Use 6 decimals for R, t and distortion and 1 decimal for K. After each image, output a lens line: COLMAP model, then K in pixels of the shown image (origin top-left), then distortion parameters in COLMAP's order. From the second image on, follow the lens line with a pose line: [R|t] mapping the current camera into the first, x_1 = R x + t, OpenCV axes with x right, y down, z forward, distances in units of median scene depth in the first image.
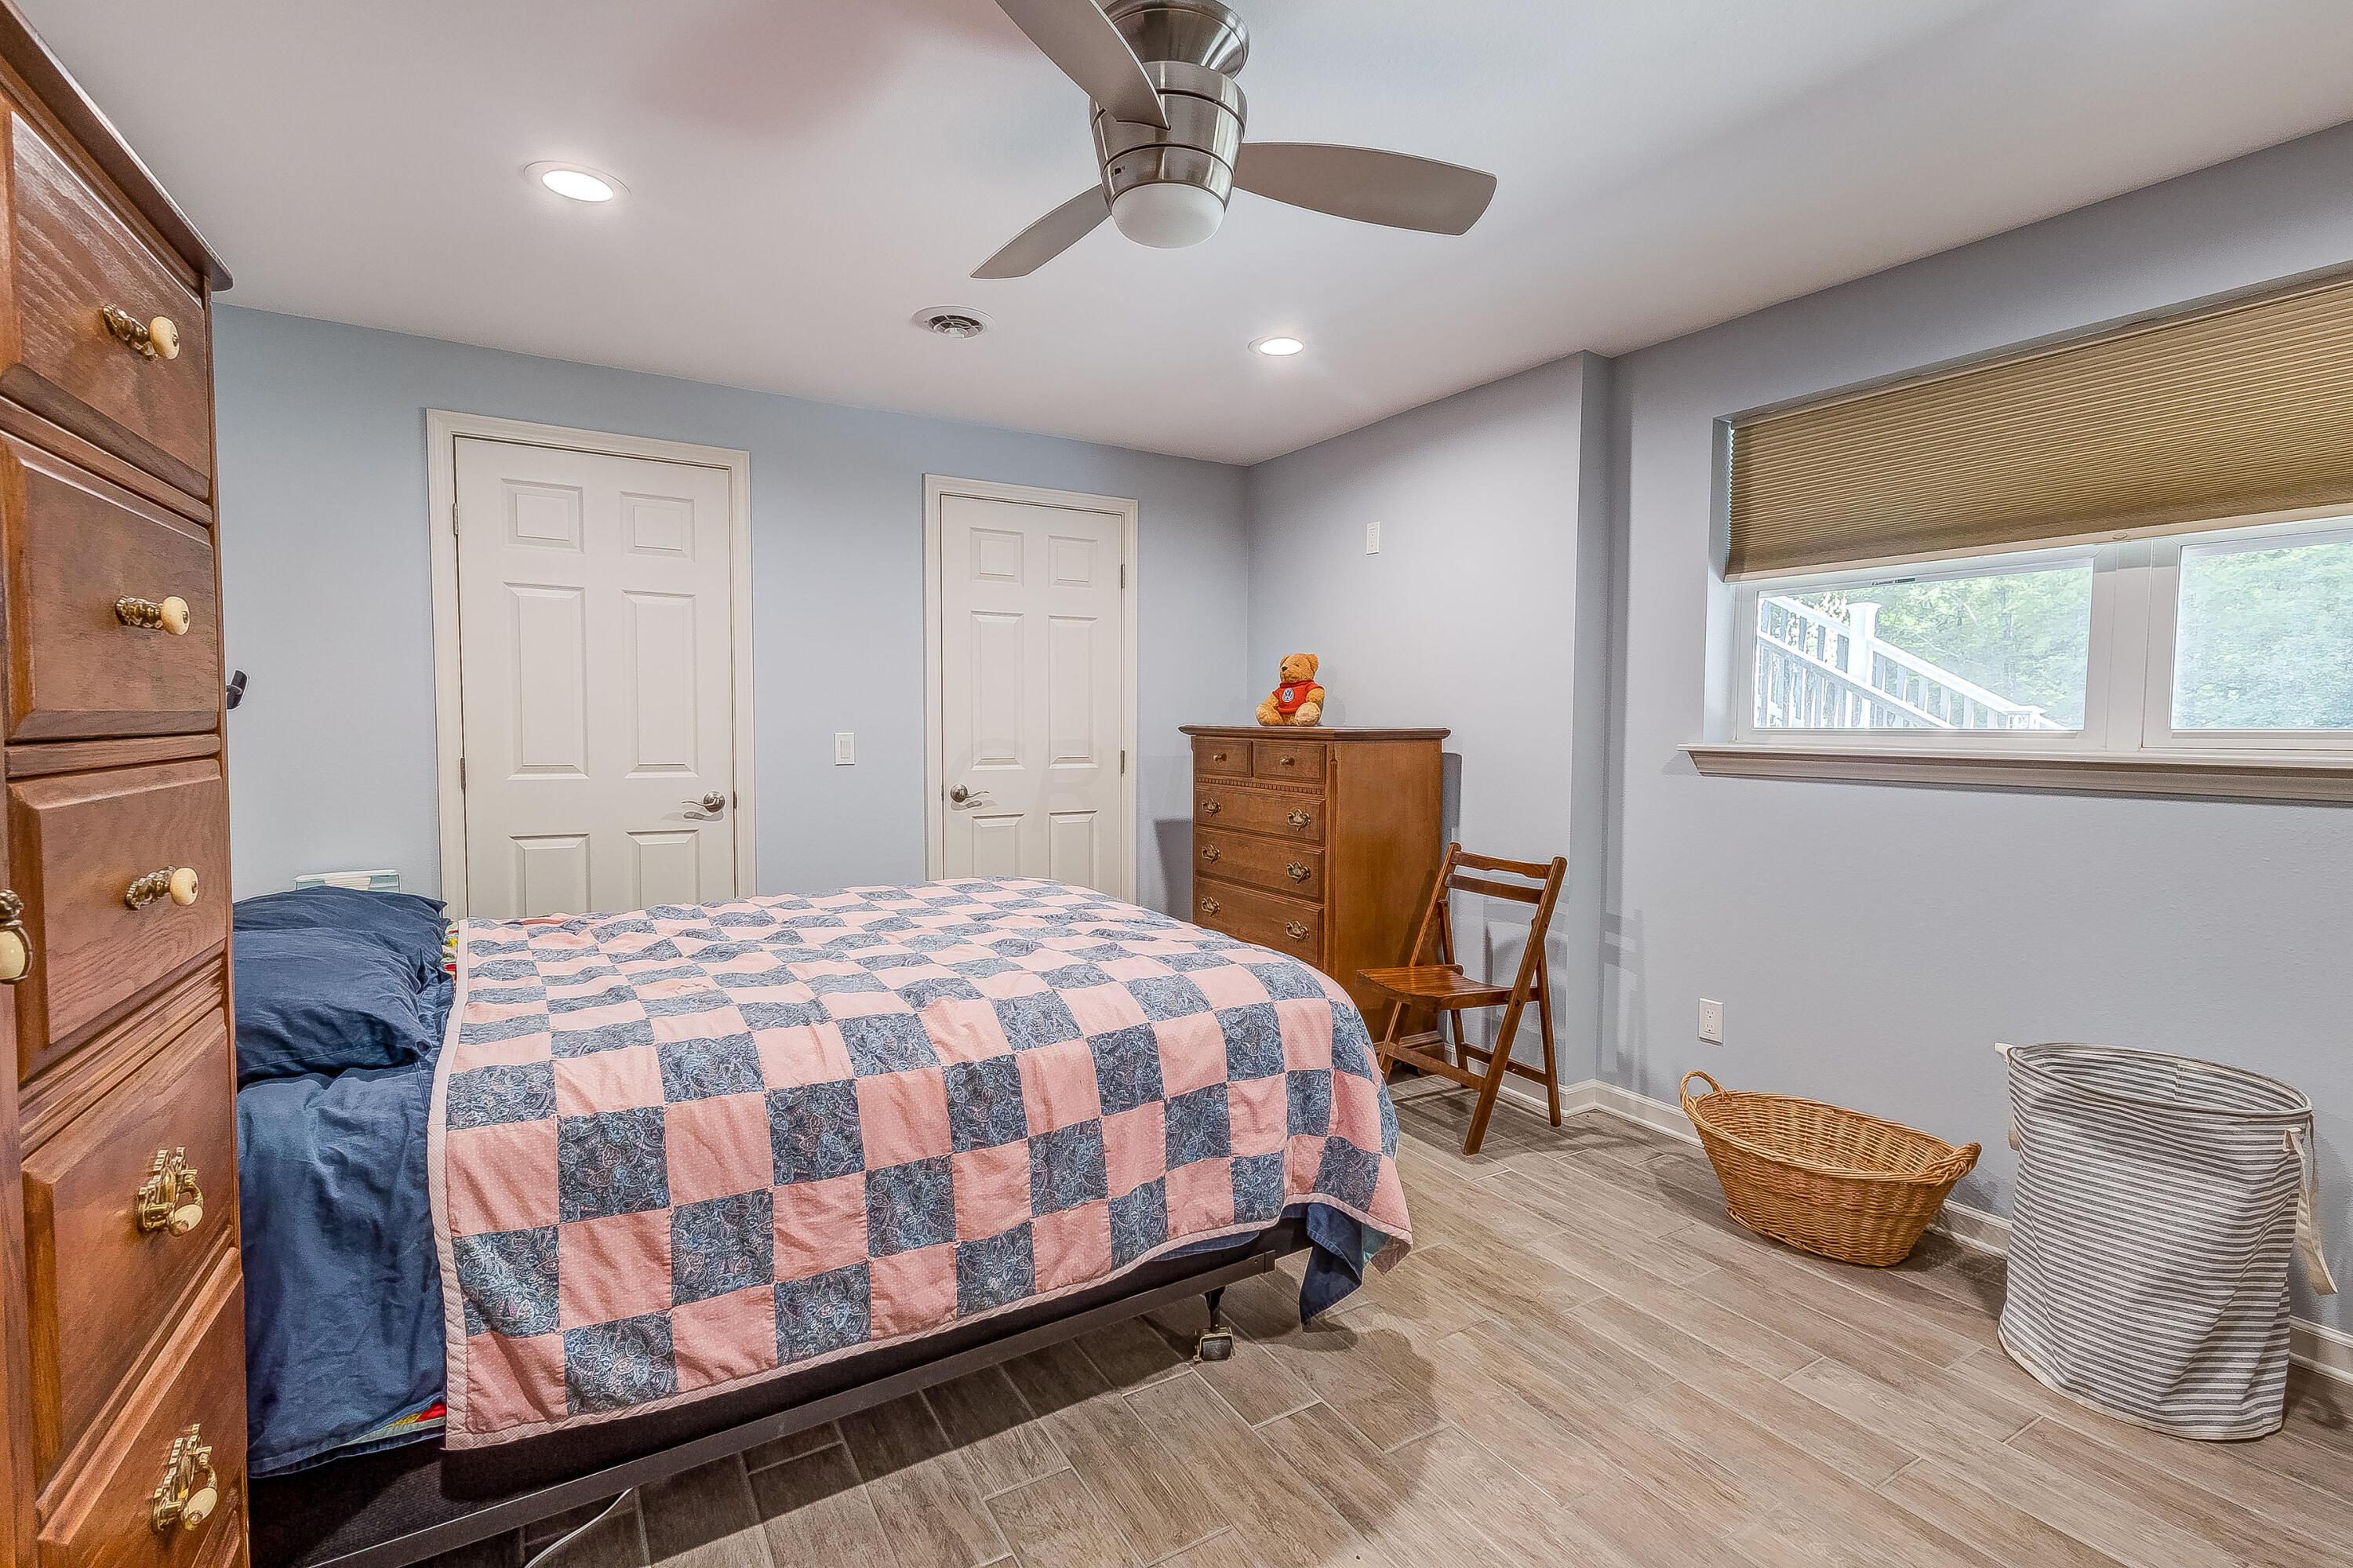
lens RADIAL K [[1084.3, 0, 1176.5], [0, 1084.3, 784.0], [0, 0, 1]] dist [-0.000820, 0.000057]
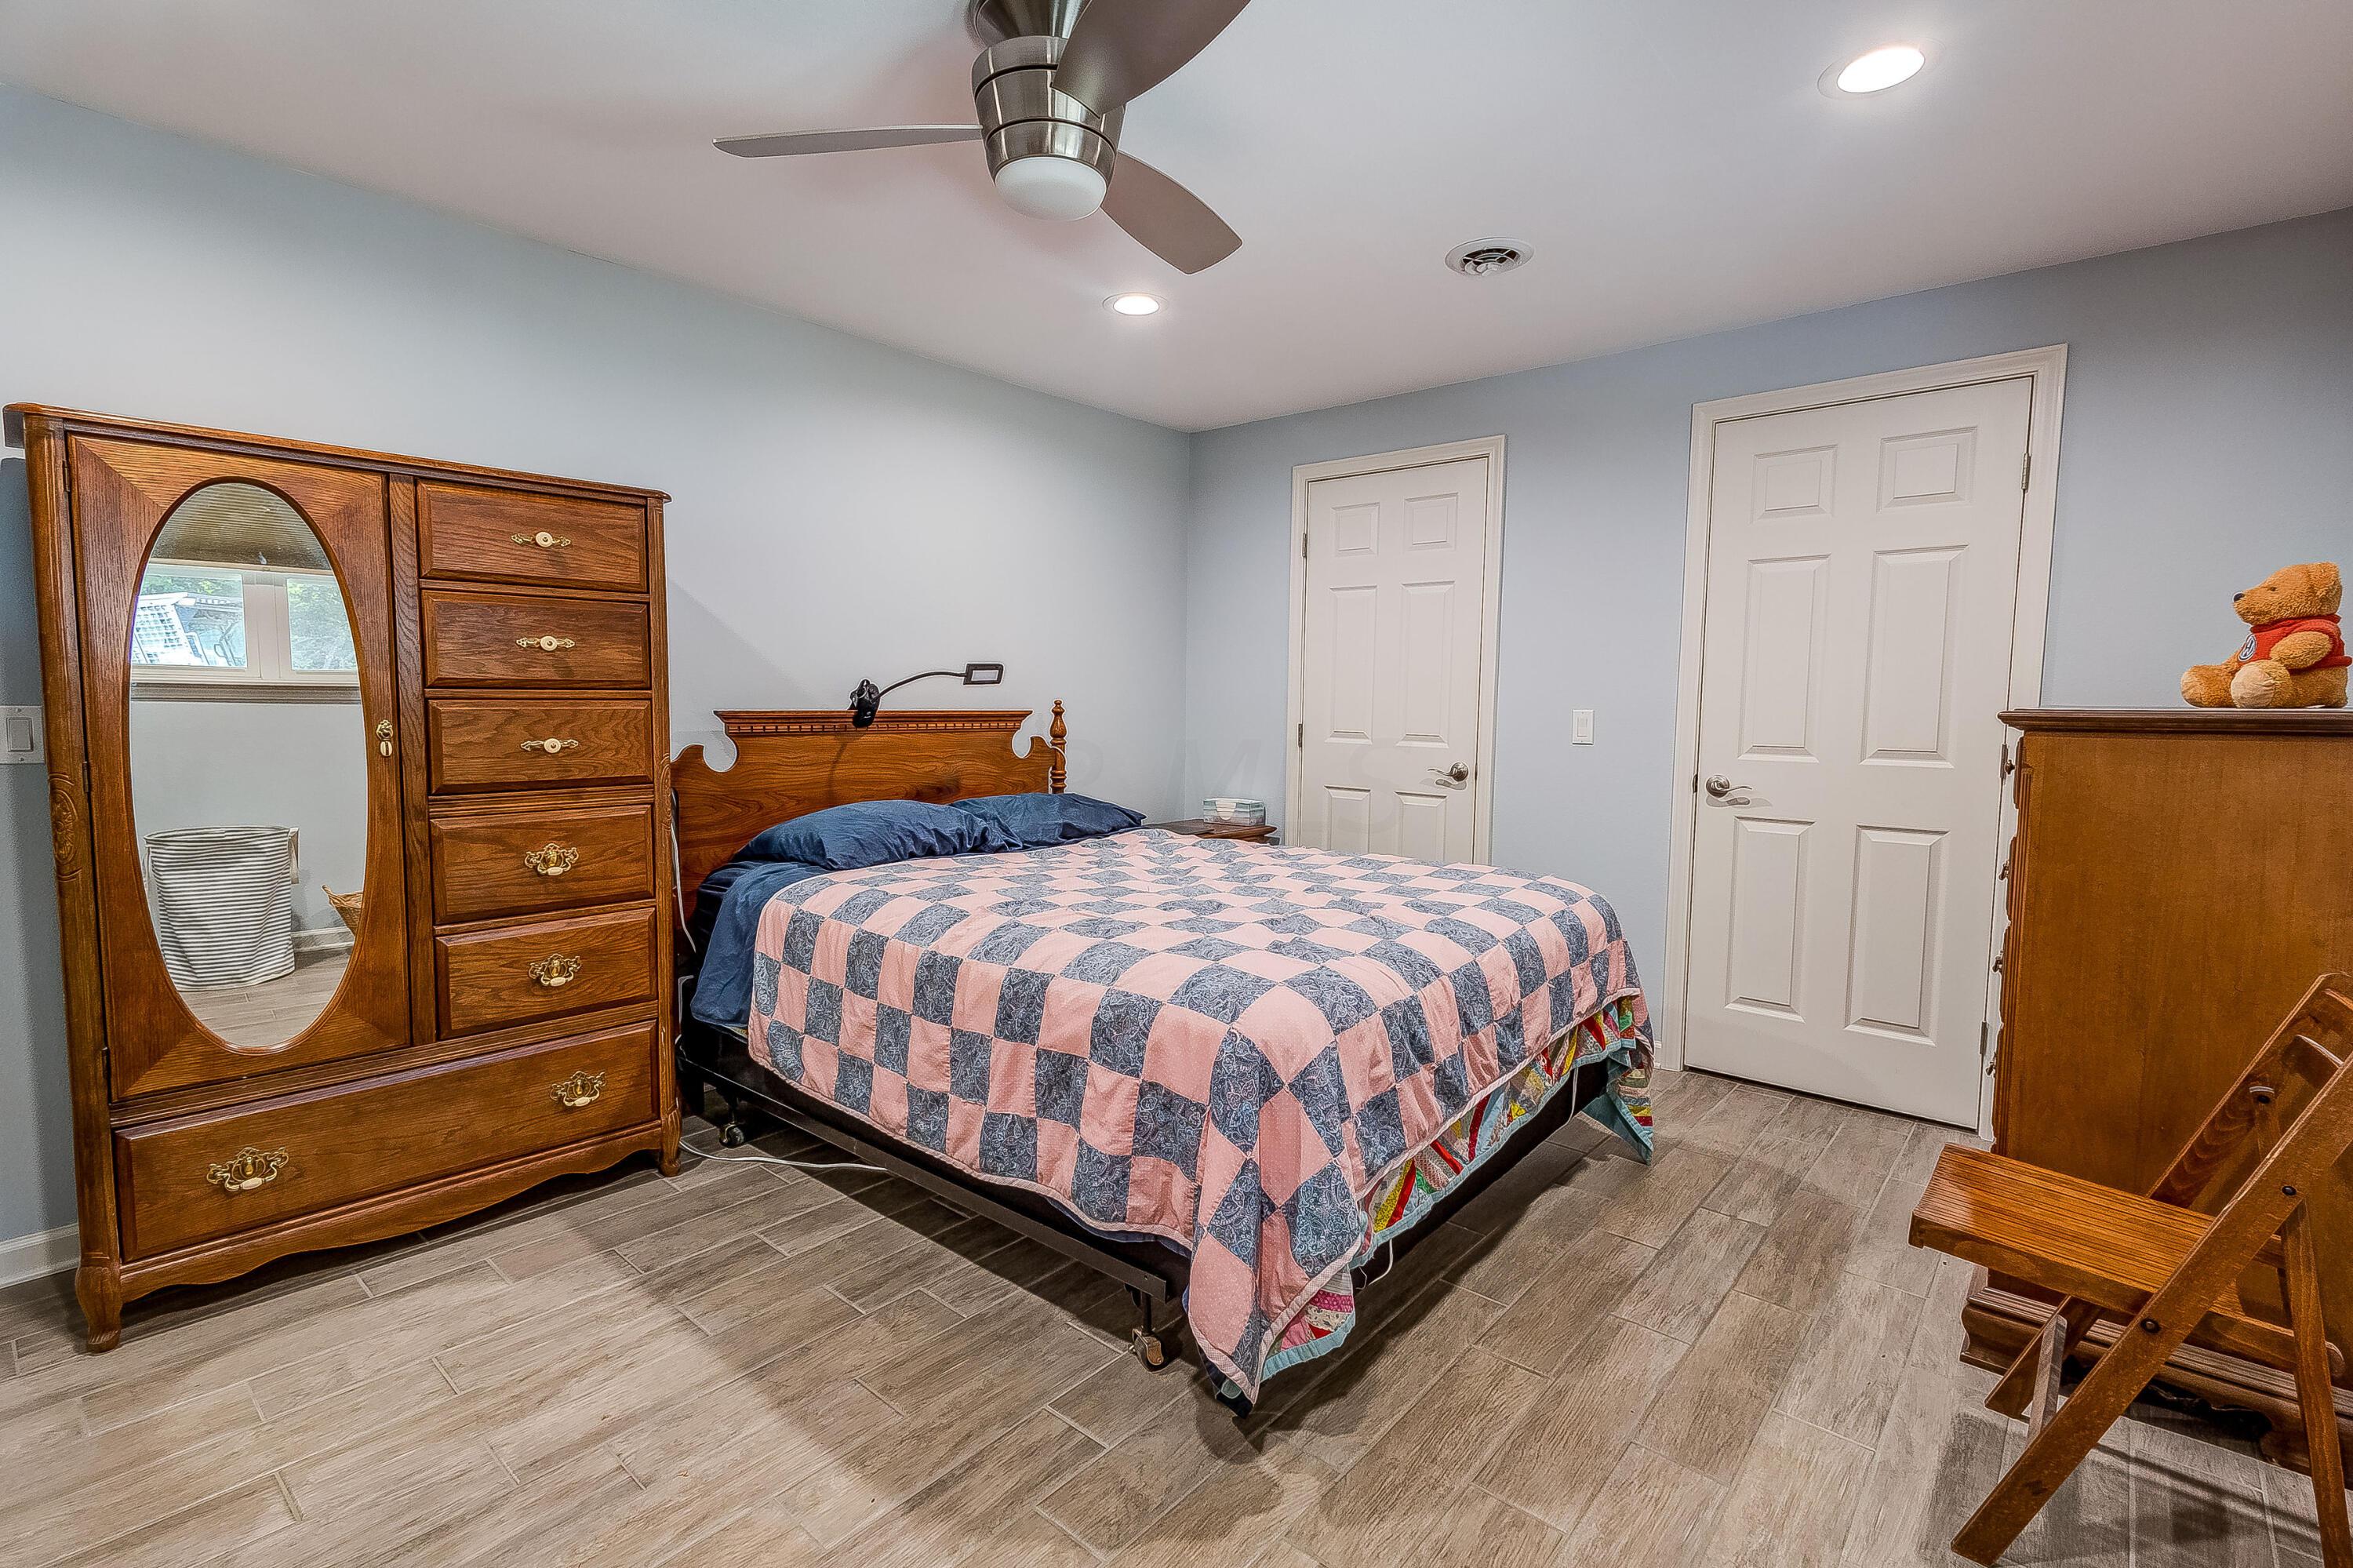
lens RADIAL K [[1079.8, 0, 1176.5], [0, 1079.8, 784.0], [0, 0, 1]] dist [0.003884, 0.000259]
pose [[0.302929, 0.075603, -0.950009, 1.003710], [-0.063961, 0.996214, 0.058884, -0.033094], [0.950864, 0.042926, 0.306618, 0.795707]]
